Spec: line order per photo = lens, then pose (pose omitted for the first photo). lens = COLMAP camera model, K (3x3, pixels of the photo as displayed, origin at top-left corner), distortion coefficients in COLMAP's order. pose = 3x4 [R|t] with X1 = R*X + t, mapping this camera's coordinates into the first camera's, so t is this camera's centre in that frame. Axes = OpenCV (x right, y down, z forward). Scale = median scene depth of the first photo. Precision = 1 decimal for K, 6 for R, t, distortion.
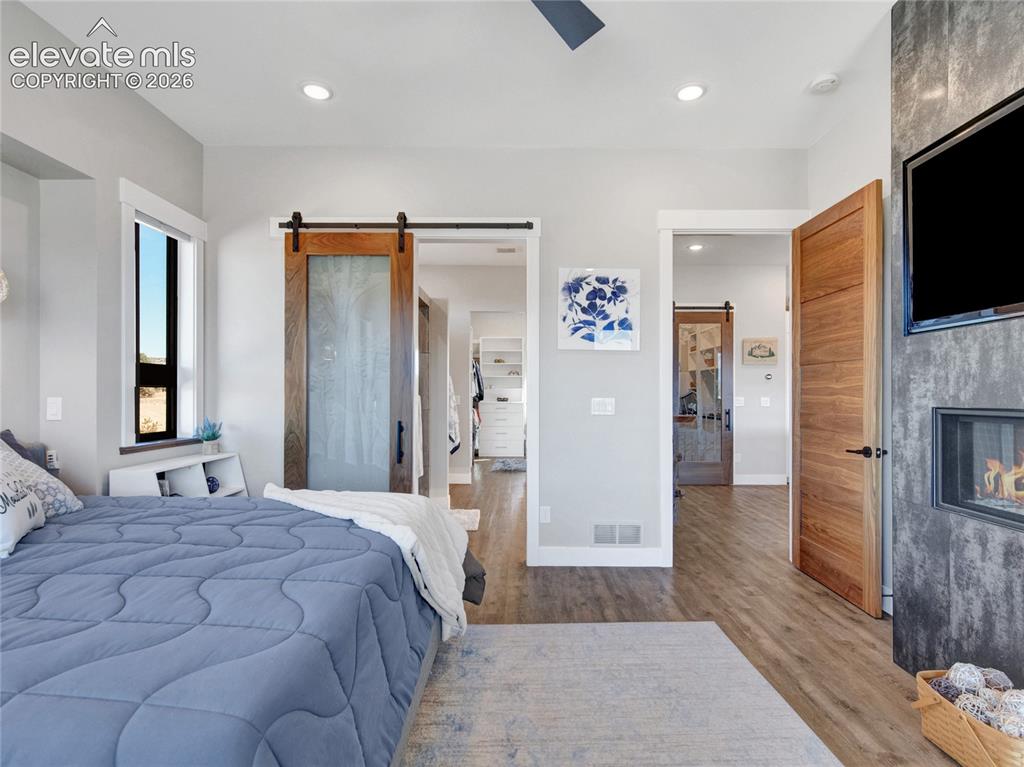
lens RADIAL K [[501.9, 0, 512.0], [0, 501.9, 383.5], [0, 0, 1]] dist [-0.000610, 0.000612]
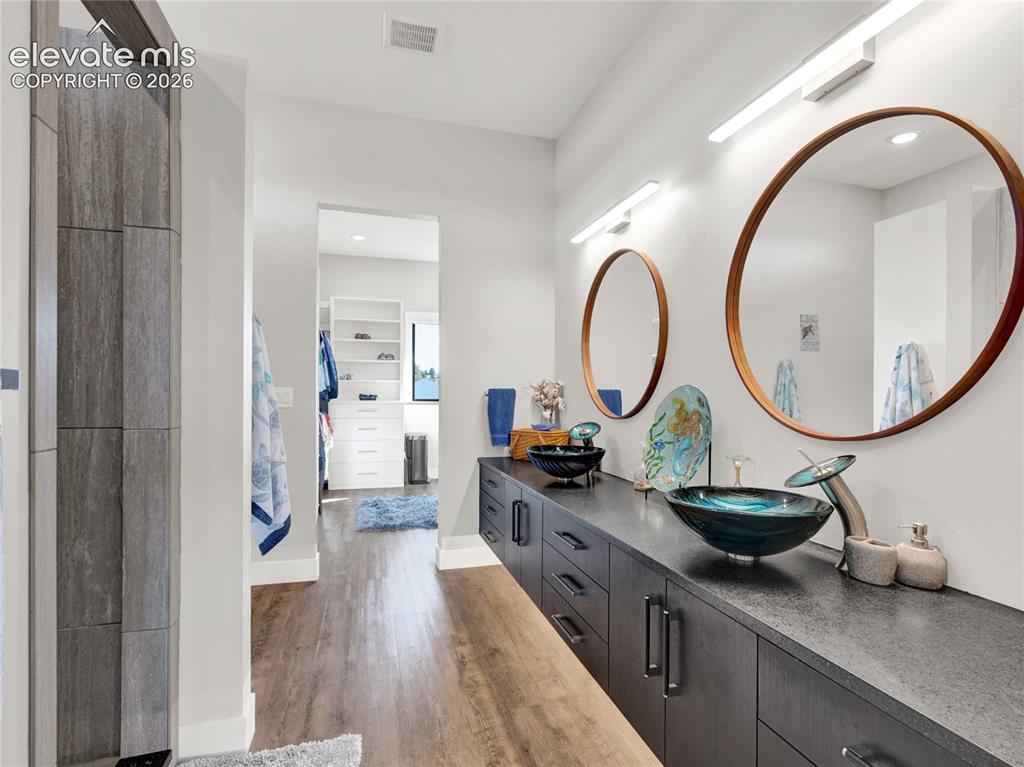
lens RADIAL K [[501.9, 0, 512.0], [0, 501.9, 383.5], [0, 0, 1]] dist [-0.000610, 0.000612]
pose [[0.955889, 0.005473, 0.293677, -0.035512], [-0.006293, 0.999978, 0.001849, 0.013850], [-0.293661, -0.003616, 0.955903, 0.376209]]
